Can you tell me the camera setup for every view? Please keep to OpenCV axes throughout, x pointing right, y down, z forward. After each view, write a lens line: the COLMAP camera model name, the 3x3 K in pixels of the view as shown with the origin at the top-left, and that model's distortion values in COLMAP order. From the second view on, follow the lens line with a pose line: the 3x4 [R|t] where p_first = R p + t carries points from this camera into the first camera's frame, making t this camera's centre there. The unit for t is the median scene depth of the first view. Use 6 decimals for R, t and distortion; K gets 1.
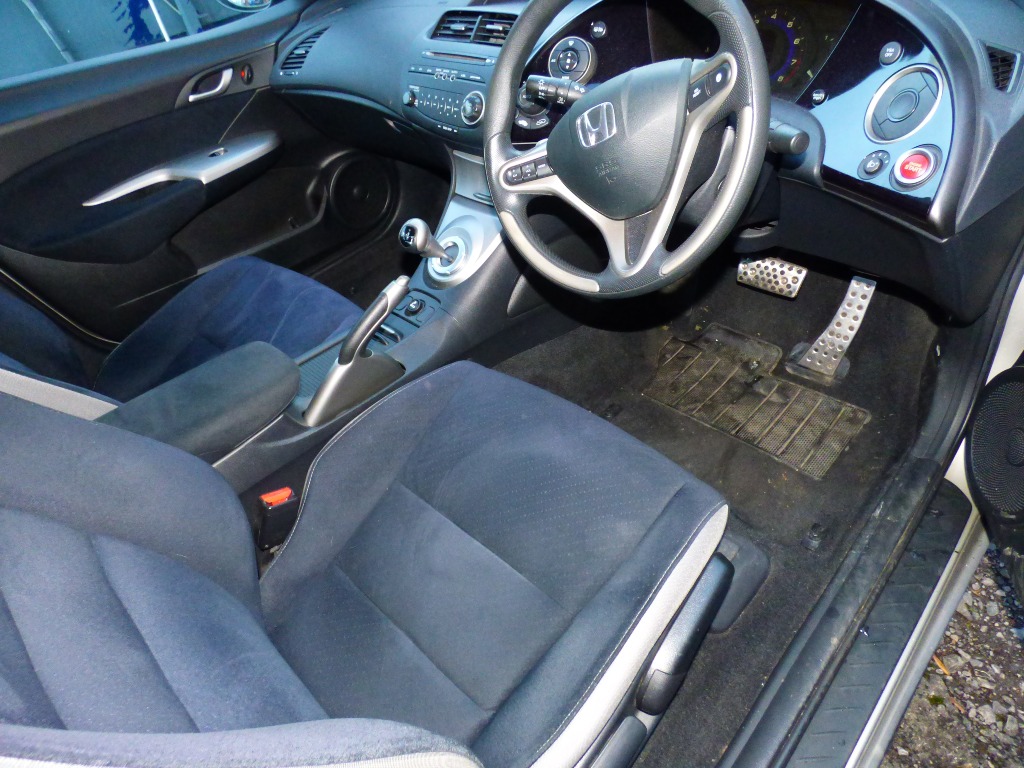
lens RADIAL K [[620.4, 0, 512.7], [0, 620.4, 366.3], [0, 0, 1]] dist [-0.001810, -0.007249]
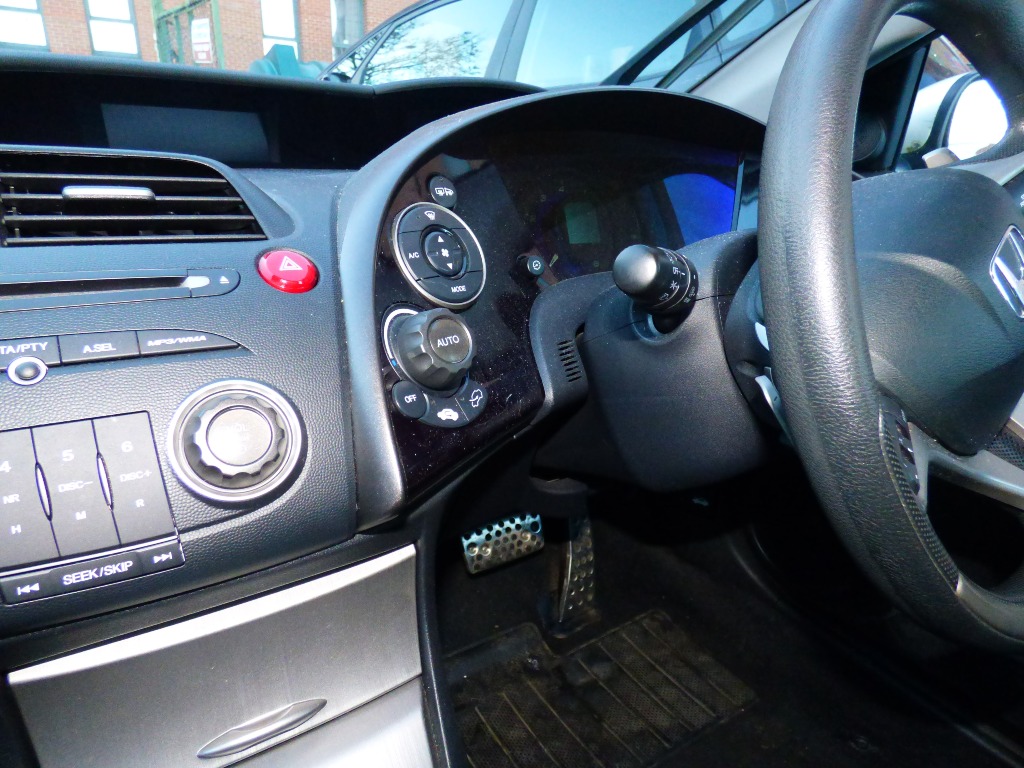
lens RADIAL K [[620.4, 0, 508.9], [0, 620.4, 383.1], [0, 0, 1]] dist [-0.001810, -0.007249]
pose [[0.237292, -0.198458, 0.950951, -0.232643], [0.581129, 0.813435, 0.024749, -0.312779], [-0.778448, 0.546752, 0.308351, 0.682465]]
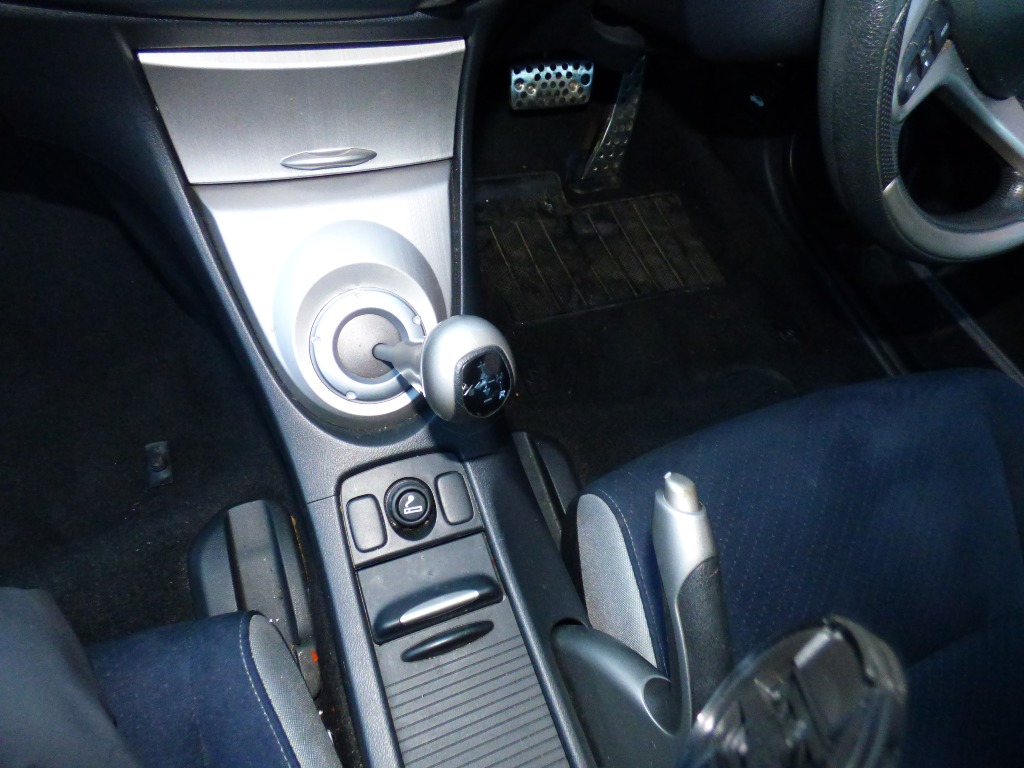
lens RADIAL K [[620.4, 0, 509.6], [0, 620.4, 376.2], [0, 0, 1]] dist [-0.001810, -0.007249]
pose [[0.401122, -0.662559, 0.632548, -0.288079], [0.385979, 0.748492, 0.539240, -0.304207], [-0.830735, 0.027850, 0.555970, 0.656716]]
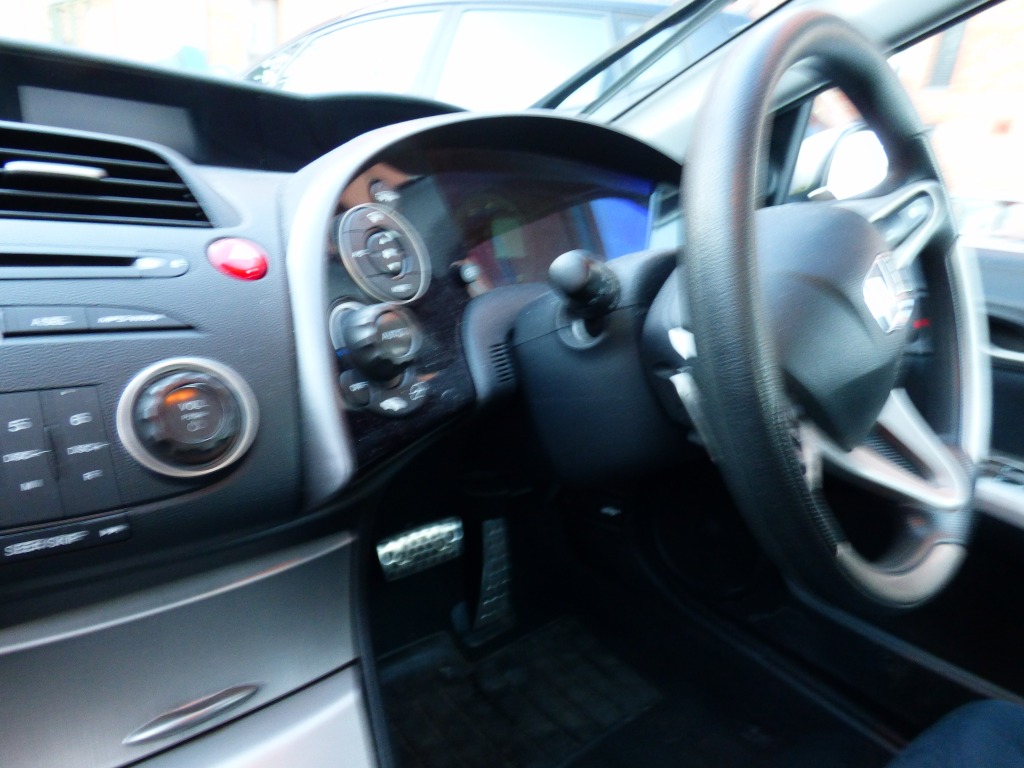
lens RADIAL K [[620.4, 0, 505.0], [0, 620.4, 384.7], [0, 0, 1]] dist [-0.001810, -0.007249]
pose [[0.105057, -0.163541, 0.980927, -0.255316], [0.555223, 0.827981, 0.078577, -0.311066], [-0.825040, 0.536378, 0.177787, 0.695924]]
